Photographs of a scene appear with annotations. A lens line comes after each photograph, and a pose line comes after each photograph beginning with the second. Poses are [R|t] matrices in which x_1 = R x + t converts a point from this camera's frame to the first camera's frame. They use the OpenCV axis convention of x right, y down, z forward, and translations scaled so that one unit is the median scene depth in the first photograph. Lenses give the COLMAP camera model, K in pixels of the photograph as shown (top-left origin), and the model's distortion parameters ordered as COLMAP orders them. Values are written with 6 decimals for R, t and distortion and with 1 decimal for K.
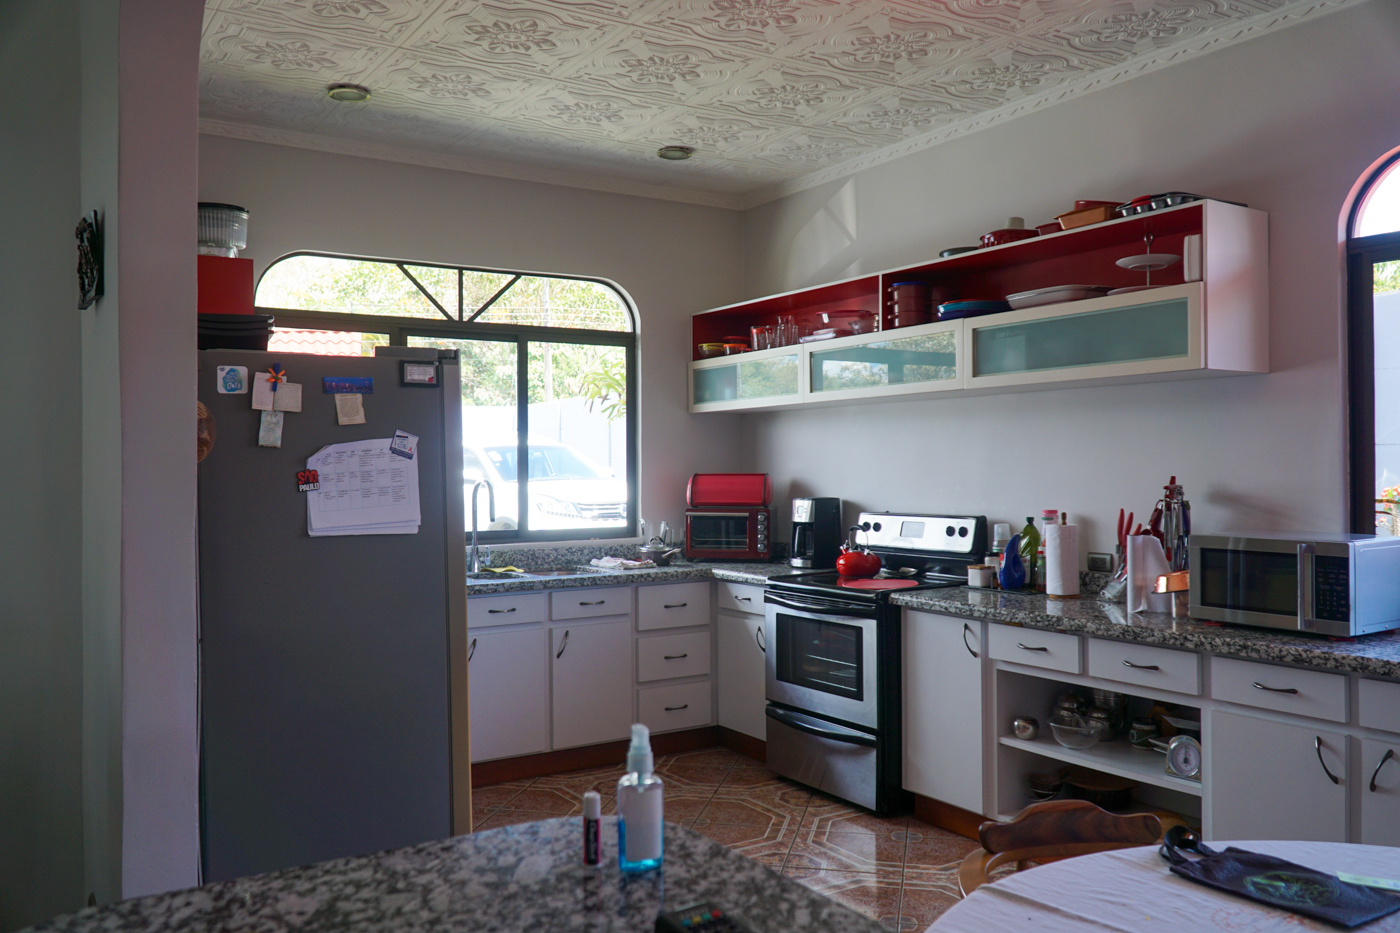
lens RADIAL K [[1125.2, 0, 693.6], [0, 1125.2, 459.3], [0, 0, 1]] dist [0.003791, -0.004481]
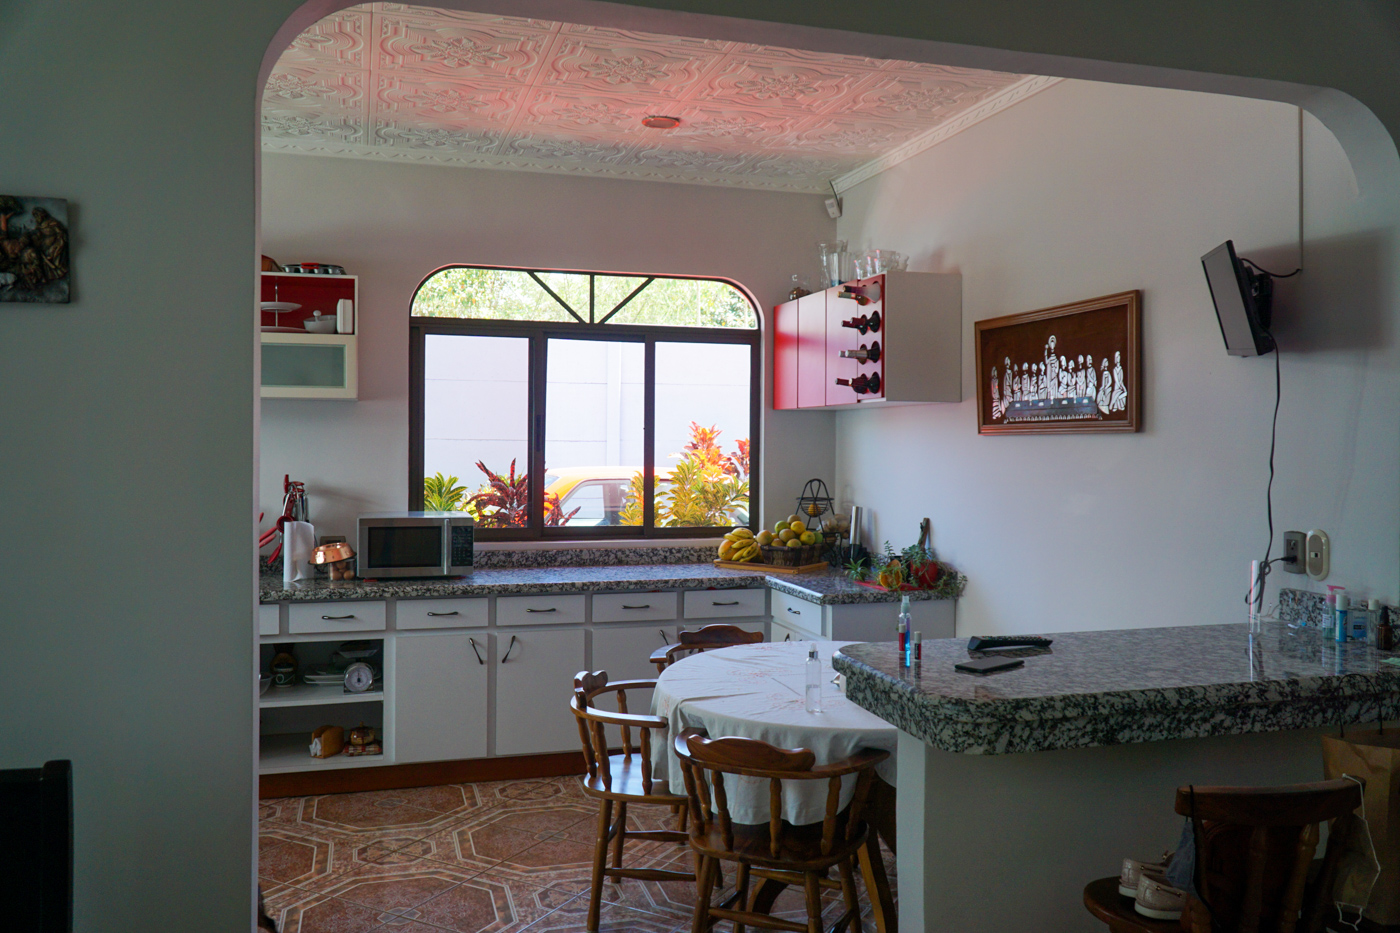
lens RADIAL K [[1125.2, 0, 693.6], [0, 1125.2, 459.3], [0, 0, 1]] dist [0.003791, -0.004481]
pose [[0.280827, -0.008397, 0.959722, -0.789711], [-0.016172, 0.999778, 0.013479, -0.032084], [-0.959622, -0.019306, 0.280629, 0.217521]]
